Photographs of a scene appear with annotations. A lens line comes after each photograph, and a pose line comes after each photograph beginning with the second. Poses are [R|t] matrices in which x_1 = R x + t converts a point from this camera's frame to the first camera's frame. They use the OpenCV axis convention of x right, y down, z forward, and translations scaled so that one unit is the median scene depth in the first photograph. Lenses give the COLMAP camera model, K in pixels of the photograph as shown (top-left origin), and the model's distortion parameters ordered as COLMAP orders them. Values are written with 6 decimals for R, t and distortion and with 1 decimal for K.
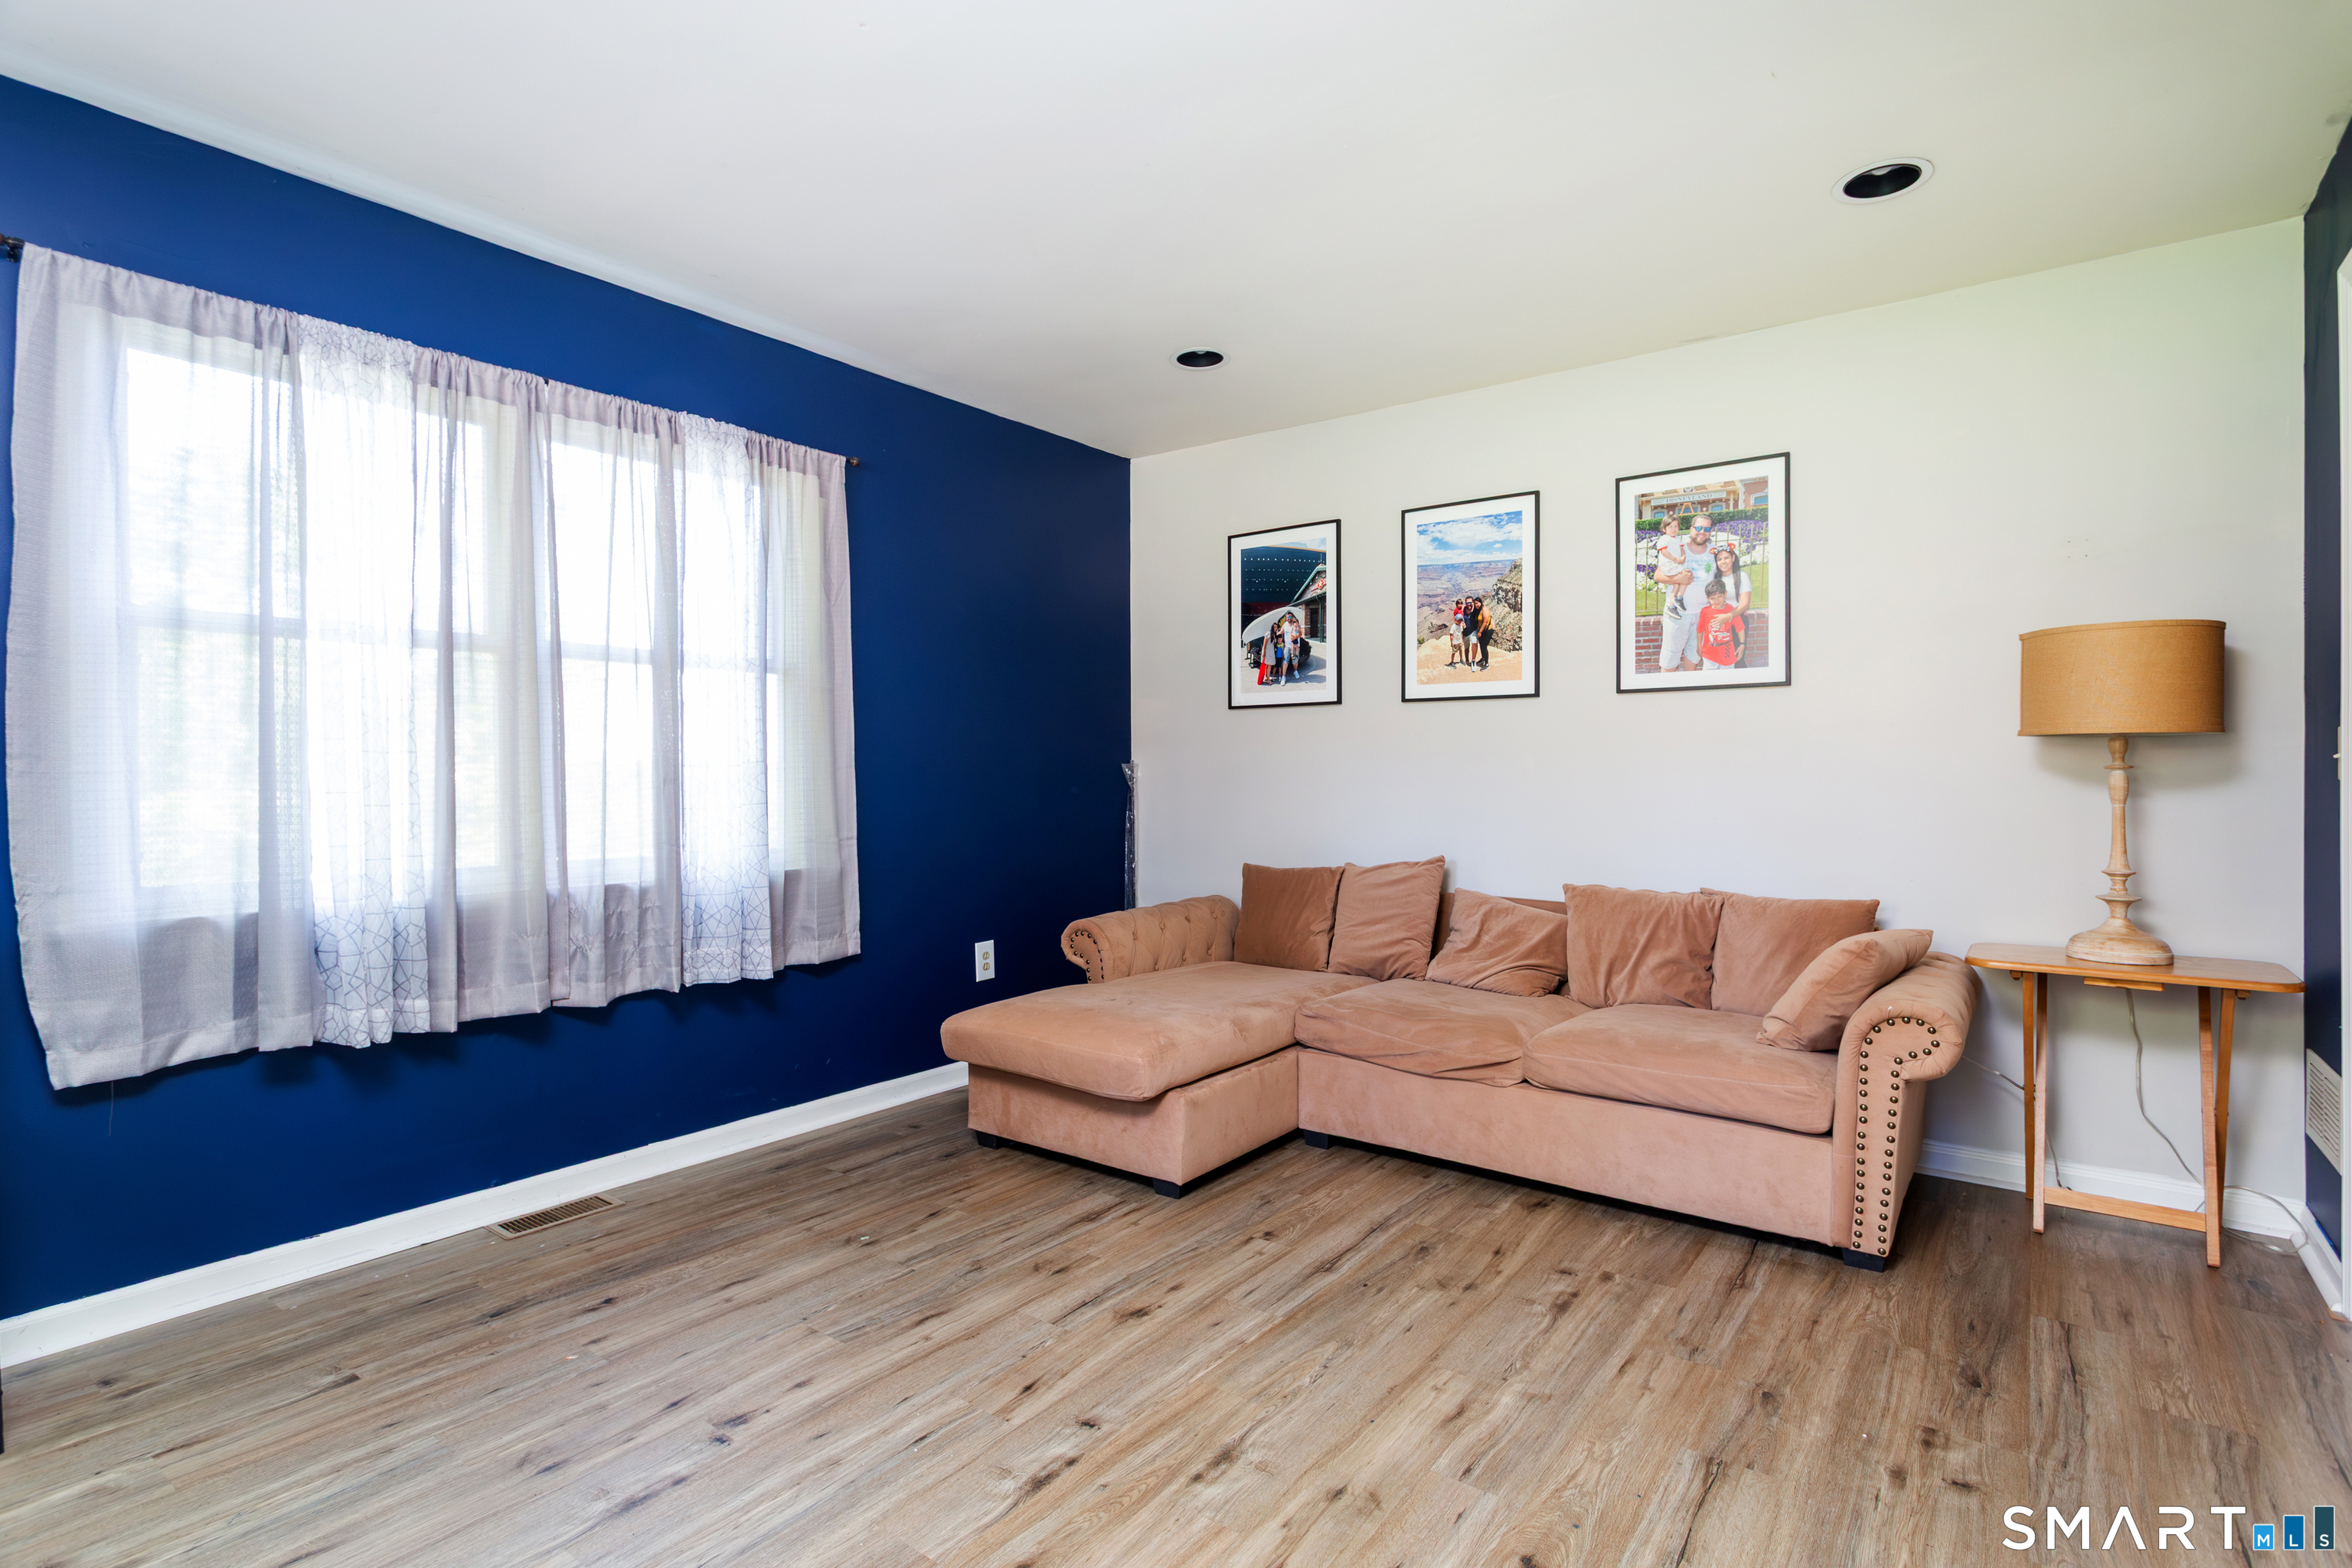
lens RADIAL K [[1154.5, 0, 1176.0], [0, 1154.5, 784.0], [0, 0, 1]] dist [0.000717, 0.000270]
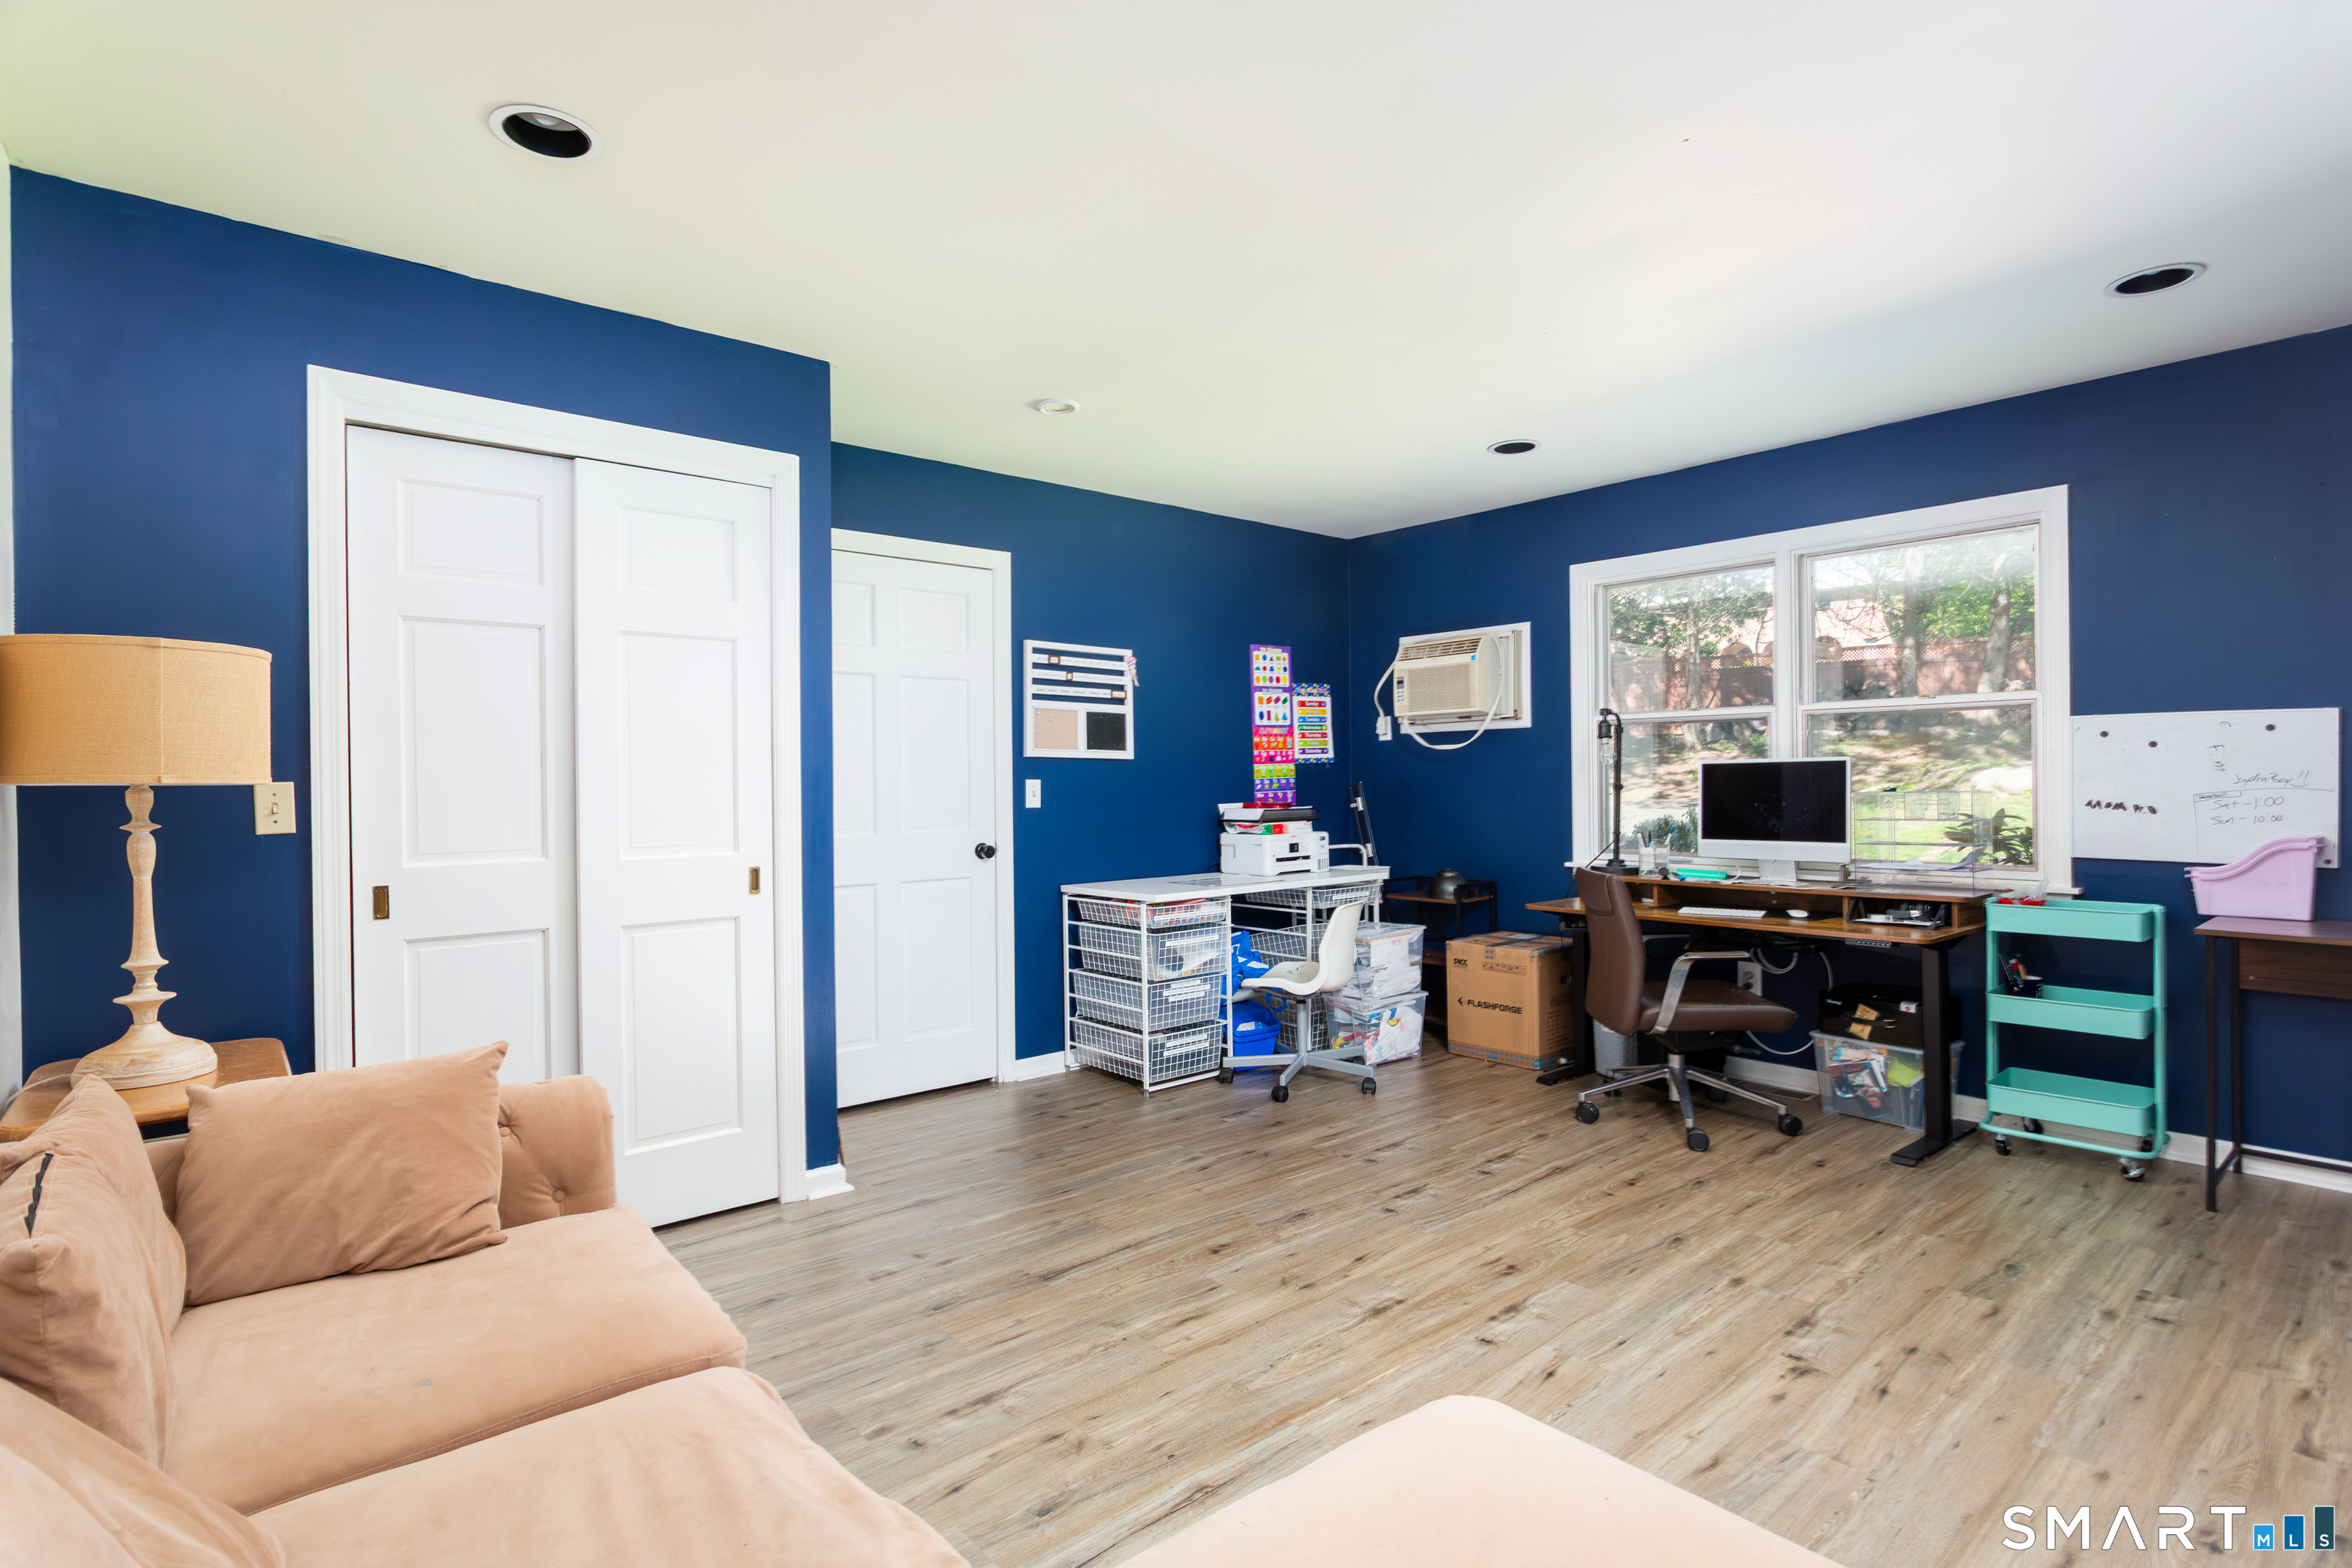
lens RADIAL K [[1154.5, 0, 1176.0], [0, 1154.5, 784.0], [0, 0, 1]] dist [0.000717, 0.000270]
pose [[-0.976412, 0.011707, 0.215599, -0.024792], [0.013444, 0.999888, 0.006593, -0.053541], [-0.215498, 0.009336, -0.976460, 2.259691]]
